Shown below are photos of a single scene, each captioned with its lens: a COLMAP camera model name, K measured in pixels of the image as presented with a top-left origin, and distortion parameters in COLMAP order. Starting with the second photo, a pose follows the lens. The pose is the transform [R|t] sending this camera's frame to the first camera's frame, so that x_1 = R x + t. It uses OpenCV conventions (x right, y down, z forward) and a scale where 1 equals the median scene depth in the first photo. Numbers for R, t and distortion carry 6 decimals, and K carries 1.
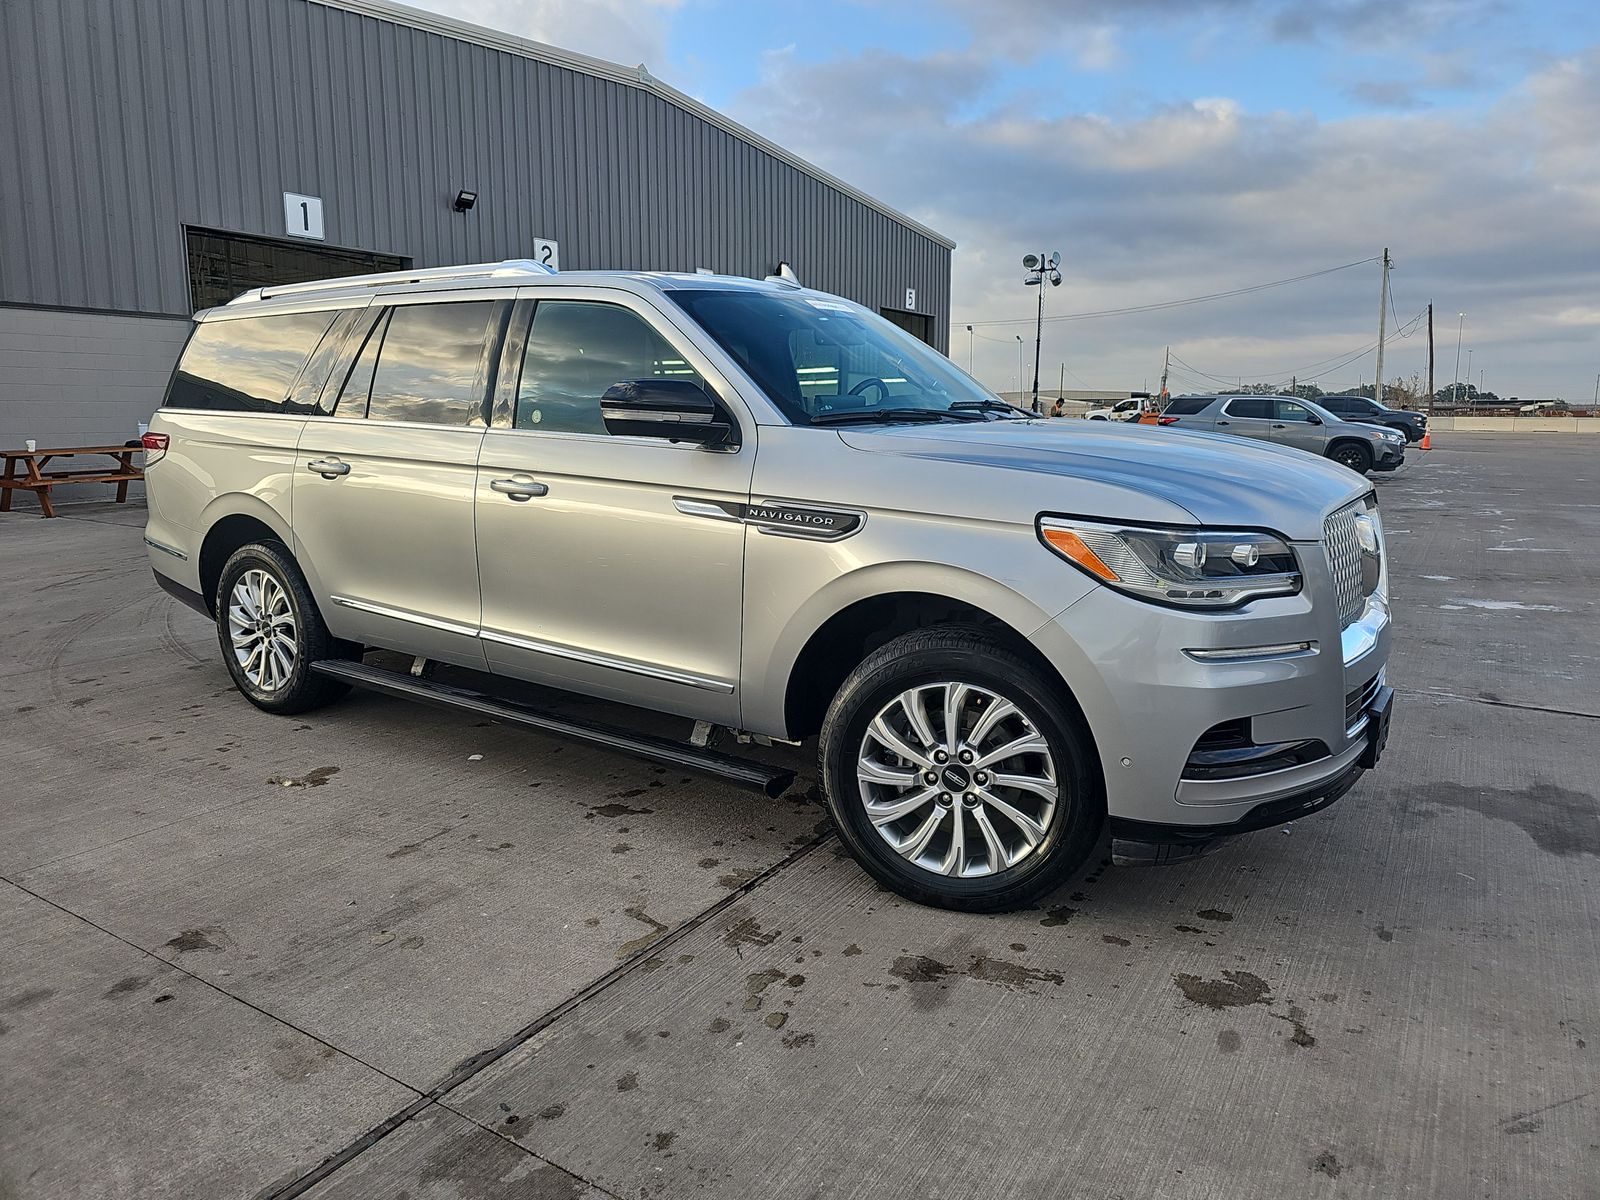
lens RADIAL K [[1074.5, 0, 797.4], [0, 1074.5, 594.1], [0, 0, 1]] dist [0.022987, -0.006200]
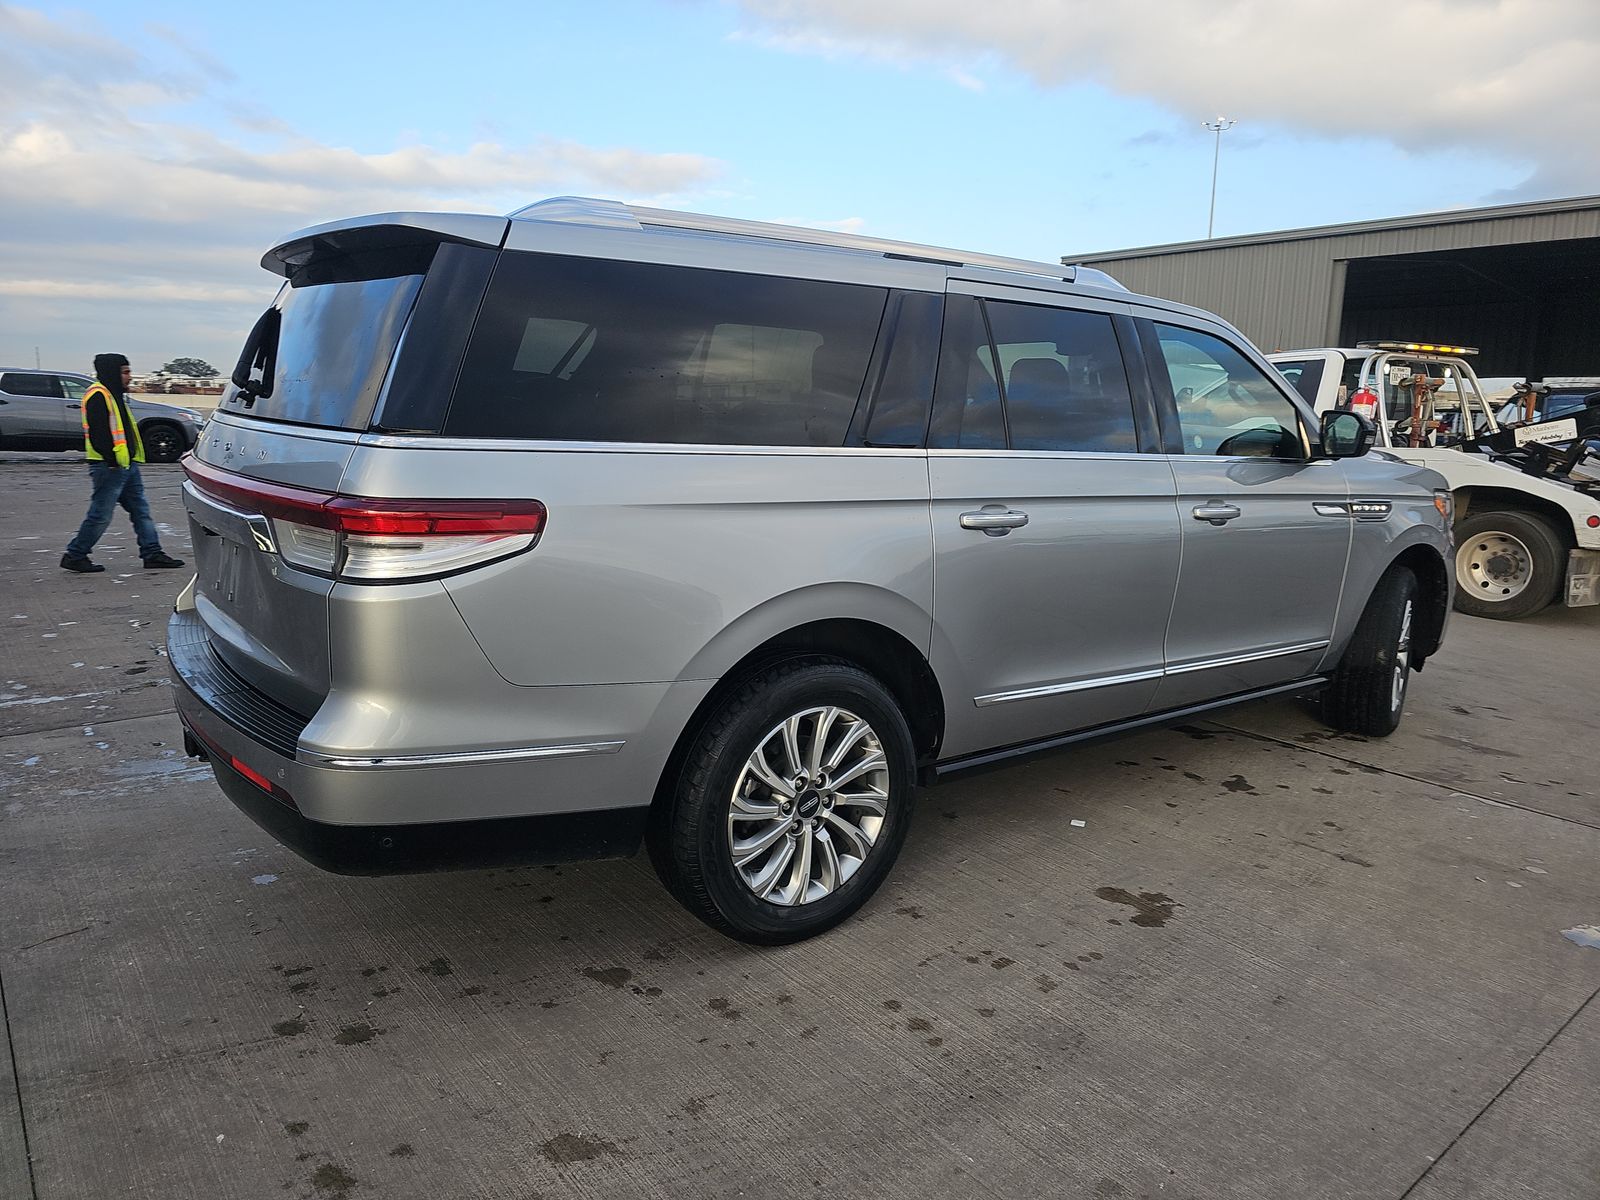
lens RADIAL K [[1074.5, 0, 797.4], [0, 1074.5, 594.1], [0, 0, 1]] dist [0.022987, -0.006200]
pose [[0.310539, -0.162823, 0.936512, -1.301561], [0.140485, 0.982263, 0.124193, -0.198707], [-0.940122, 0.092999, 0.327905, 1.001302]]
